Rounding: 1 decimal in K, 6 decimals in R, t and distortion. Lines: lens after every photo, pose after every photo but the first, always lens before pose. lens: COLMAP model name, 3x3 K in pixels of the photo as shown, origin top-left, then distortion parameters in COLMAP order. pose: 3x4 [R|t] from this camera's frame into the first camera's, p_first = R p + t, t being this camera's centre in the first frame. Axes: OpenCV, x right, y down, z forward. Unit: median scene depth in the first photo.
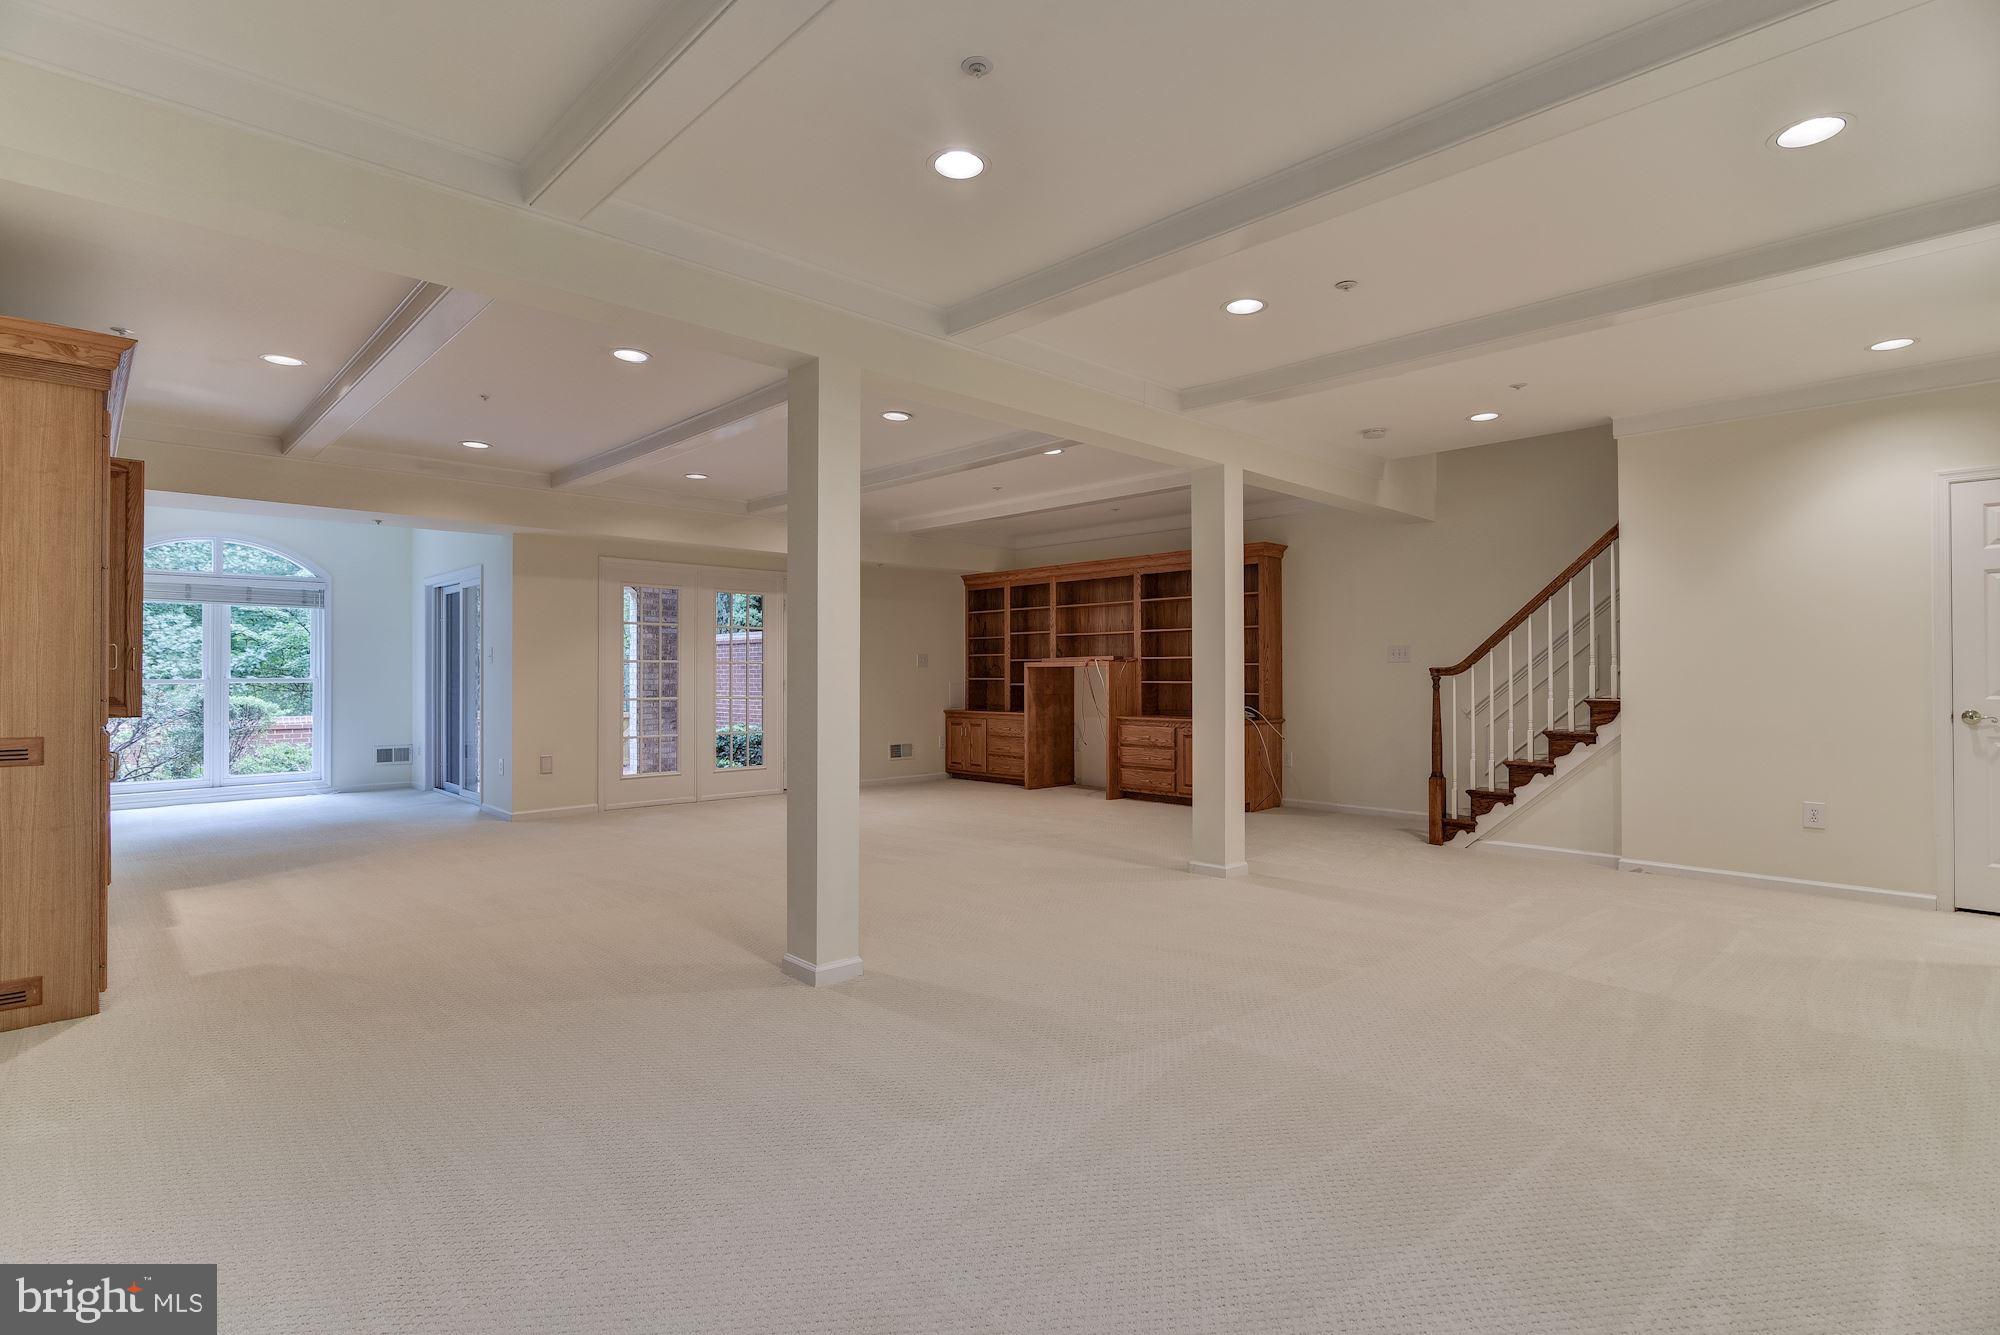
lens RADIAL K [[972.4, 0, 988.5], [0, 972.4, 665.1], [0, 0, 1]] dist [-0.001949, -0.000543]
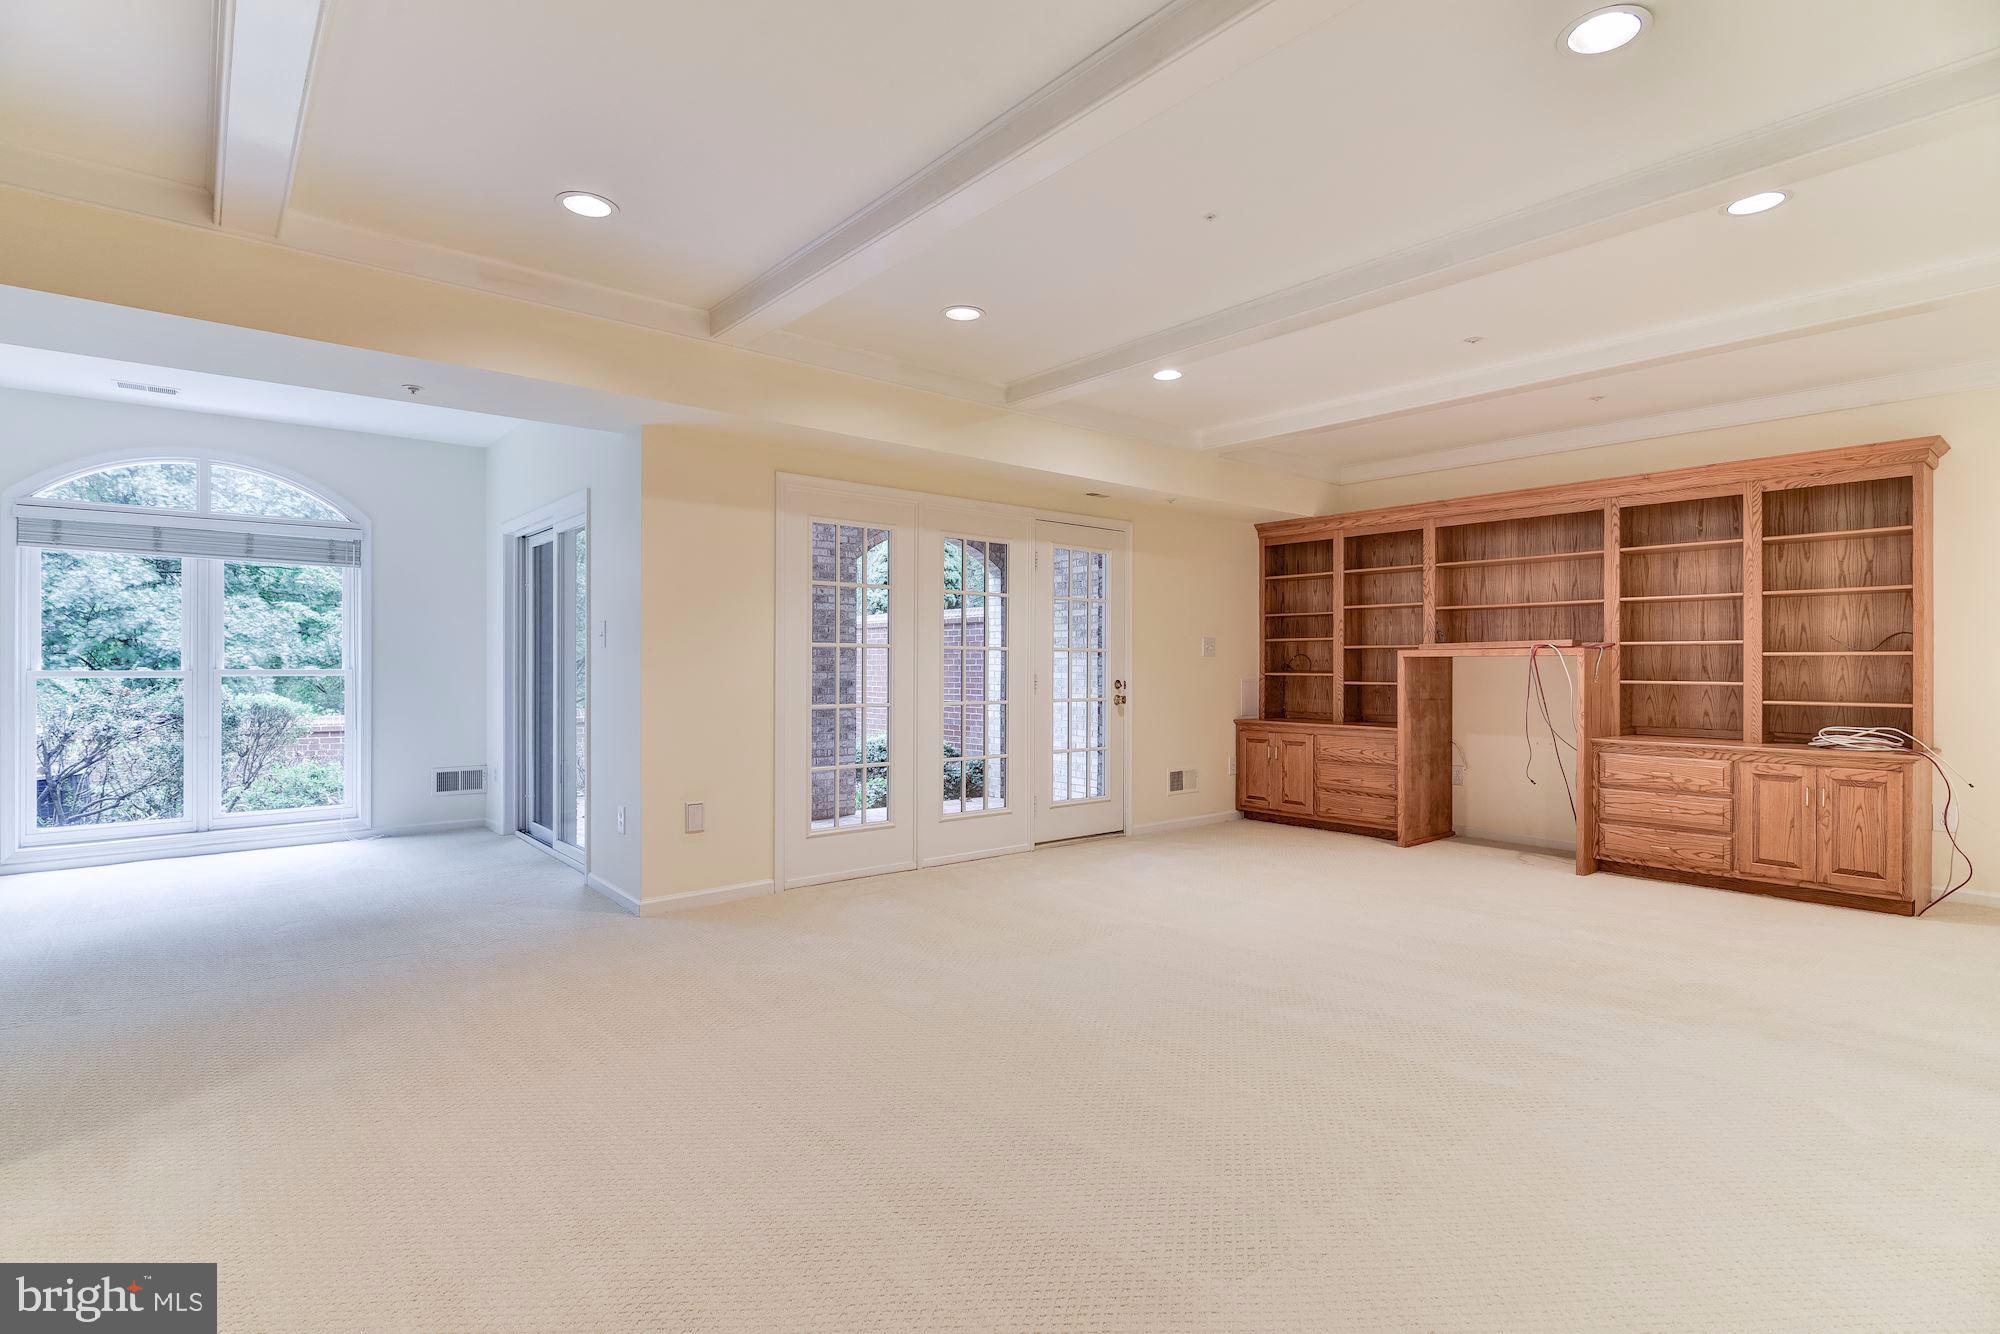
lens RADIAL K [[972.4, 0, 988.5], [0, 972.4, 664.6], [0, 0, 1]] dist [-0.001949, -0.000543]
pose [[0.997370, 0.004083, -0.072368, -0.186077], [-0.003438, 0.999953, 0.009035, 0.002175], [0.072401, -0.008762, 0.997337, 0.335586]]
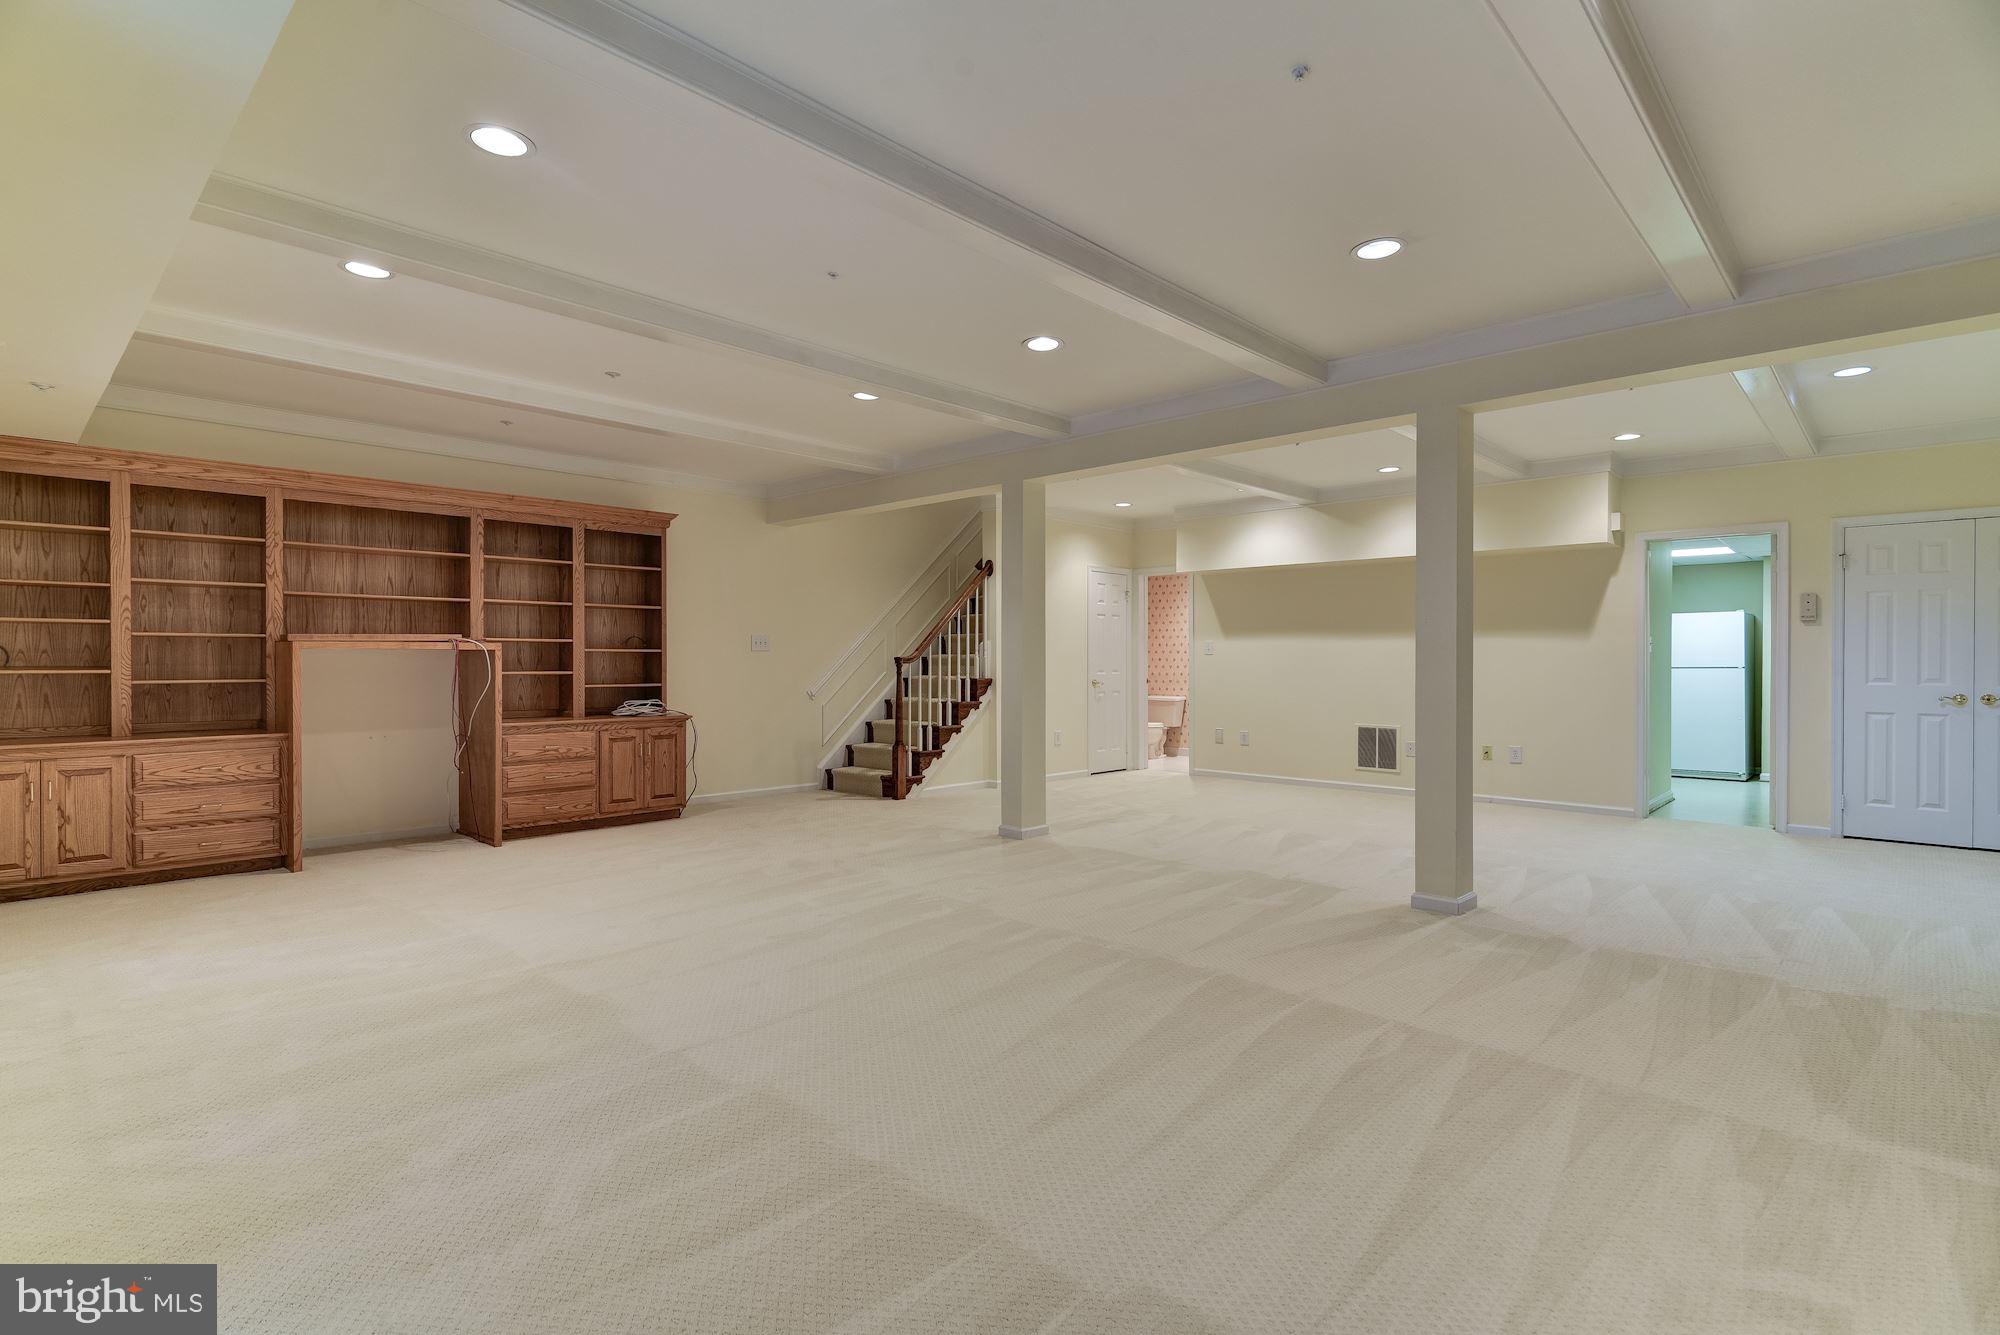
lens RADIAL K [[972.4, 0, 988.5], [0, 972.4, 665.1], [0, 0, 1]] dist [-0.001949, -0.000543]
pose [[-0.043676, -0.001009, 0.999045, -0.521771], [-0.008388, 0.999965, 0.000643, 0.007665], [-0.999011, -0.008352, -0.043683, 0.630350]]
